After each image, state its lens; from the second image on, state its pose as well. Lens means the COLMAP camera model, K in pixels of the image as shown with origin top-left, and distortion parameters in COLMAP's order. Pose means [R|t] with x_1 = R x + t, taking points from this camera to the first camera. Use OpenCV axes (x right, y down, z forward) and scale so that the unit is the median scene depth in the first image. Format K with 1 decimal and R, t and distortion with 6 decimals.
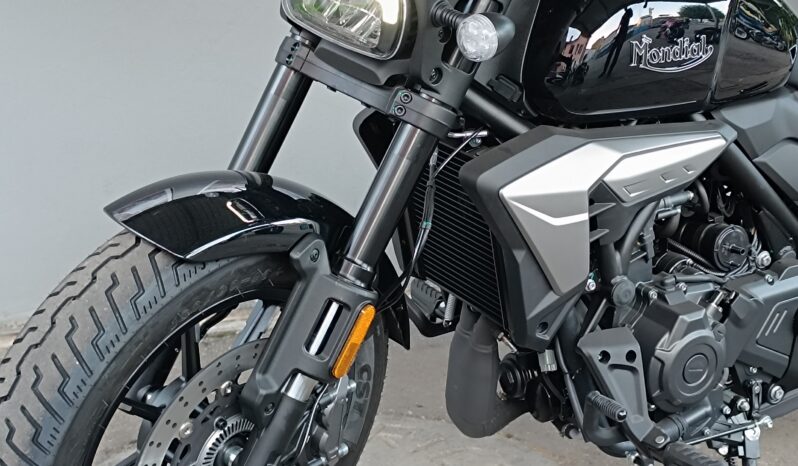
lens RADIAL K [[1442.4, 0, 391.9], [0, 1442.4, 220.8], [0, 0, 1]] dist [0.220423, -1.074708]
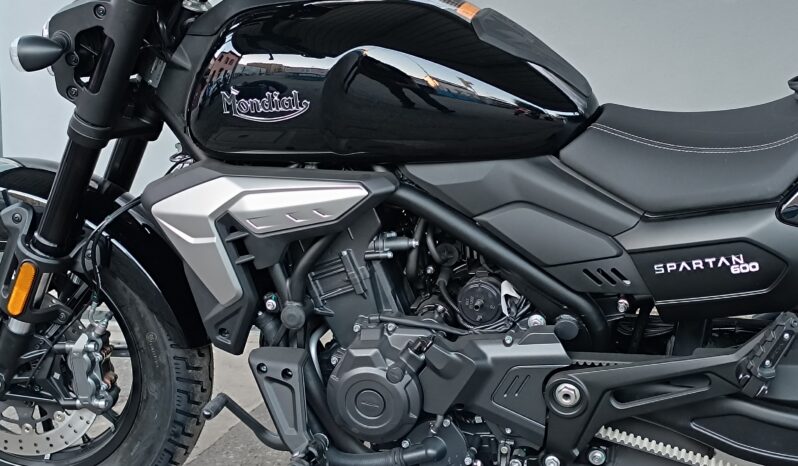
lens RADIAL K [[1442.4, 0, 391.9], [0, 1442.4, 220.8], [0, 0, 1]] dist [0.220423, -1.074708]
pose [[0.698324, 0.125506, -0.704693, 1.029602], [-0.131945, 0.990207, 0.045604, -0.087786], [0.703516, 0.061135, 0.708045, 0.273825]]
